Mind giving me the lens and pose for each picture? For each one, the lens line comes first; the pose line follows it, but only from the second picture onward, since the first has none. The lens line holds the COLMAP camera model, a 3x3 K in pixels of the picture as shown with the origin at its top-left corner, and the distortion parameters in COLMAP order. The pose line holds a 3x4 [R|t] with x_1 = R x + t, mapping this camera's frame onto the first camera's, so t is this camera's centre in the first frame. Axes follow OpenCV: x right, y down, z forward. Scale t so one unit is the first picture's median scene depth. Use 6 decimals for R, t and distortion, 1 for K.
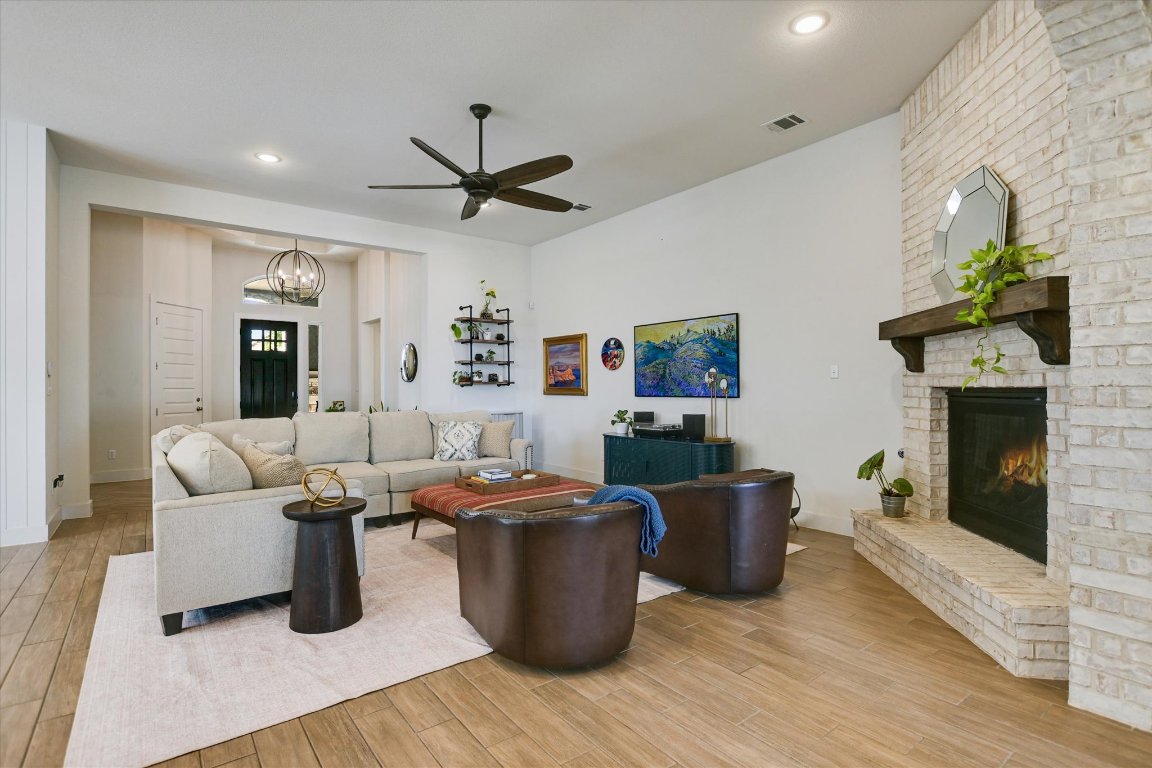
lens RADIAL K [[560.6, 0, 570.3], [0, 560.6, 386.4], [0, 0, 1]] dist [-0.014901, 0.001113]
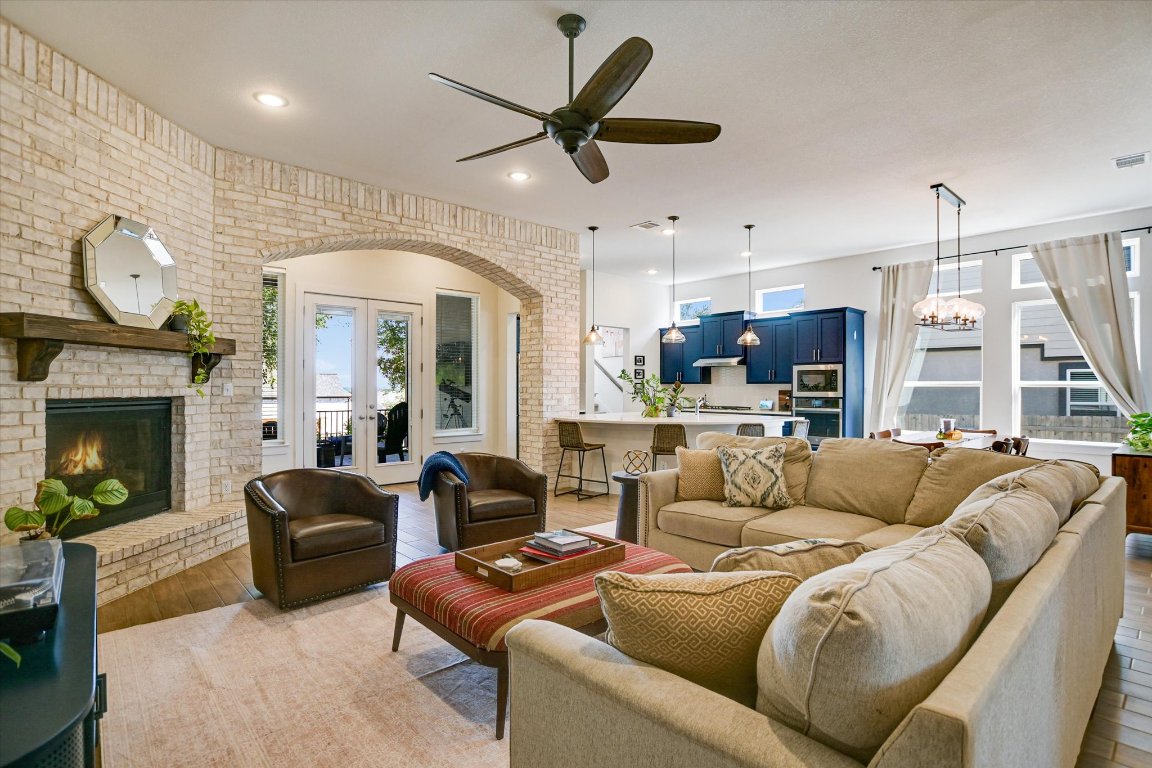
lens RADIAL K [[560.6, 0, 570.3], [0, 560.6, 386.4], [0, 0, 1]] dist [-0.014901, 0.001113]
pose [[-0.997506, 0.001560, -0.070568, -0.060821], [0.001827, 0.999991, -0.003715, -0.006956], [0.070561, -0.003835, -0.997500, 0.976706]]
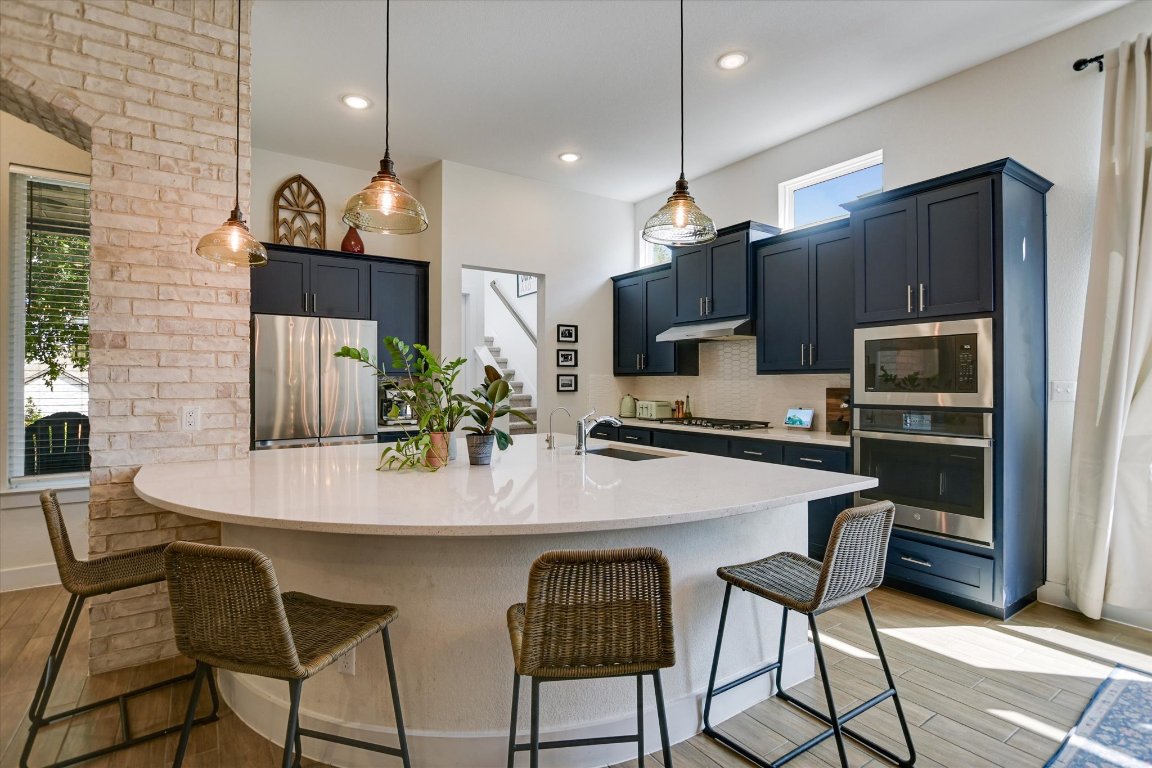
lens RADIAL K [[545.1, 0, 577.8], [0, 545.1, 378.1], [0, 0, 1]] dist [0.009306, 0.000529]
pose [[-0.997792, 0.004528, 0.066261, -0.394795], [0.003870, 0.999942, -0.010052, -0.007321], [-0.066302, -0.009774, -0.997752, 0.343665]]
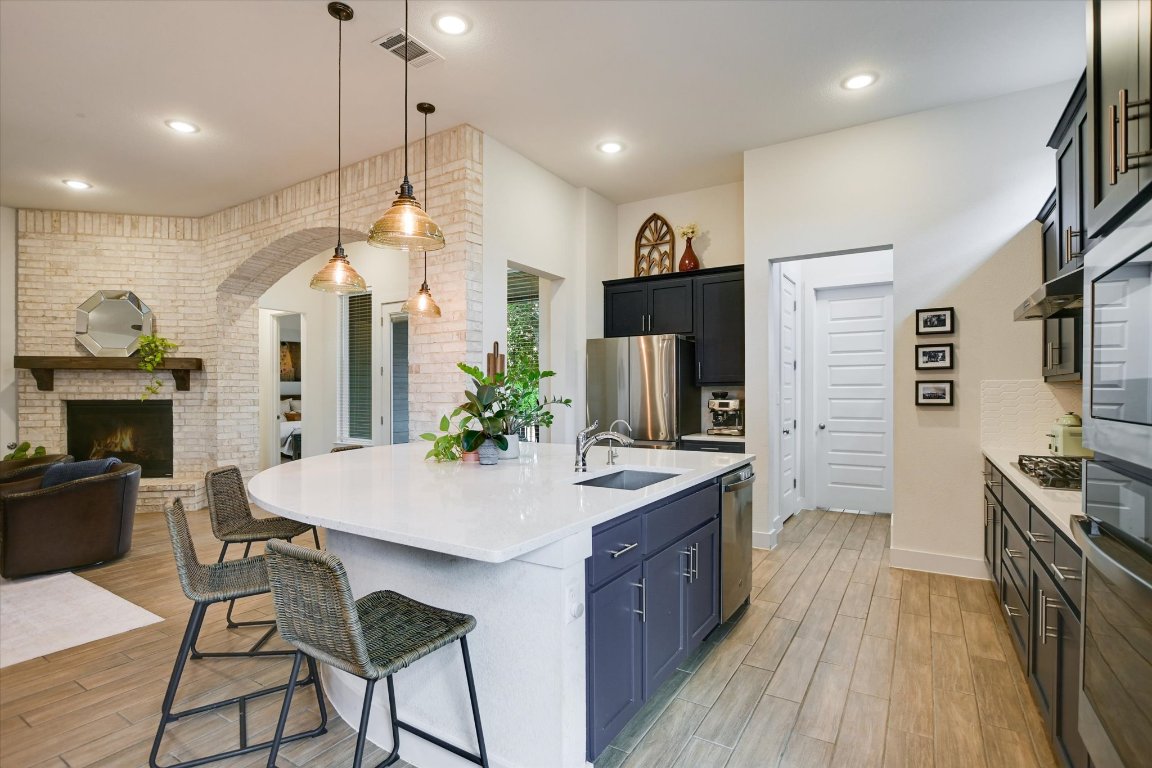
lens RADIAL K [[557.2, 0, 572.6], [0, 557.2, 396.9], [0, 0, 1]] dist [-0.021984, 0.000510]
pose [[-0.363113, -0.002023, 0.931743, -0.711494], [-0.000002, 0.999998, 0.002170, -0.005656], [-0.931745, 0.000786, -0.363112, 0.089607]]
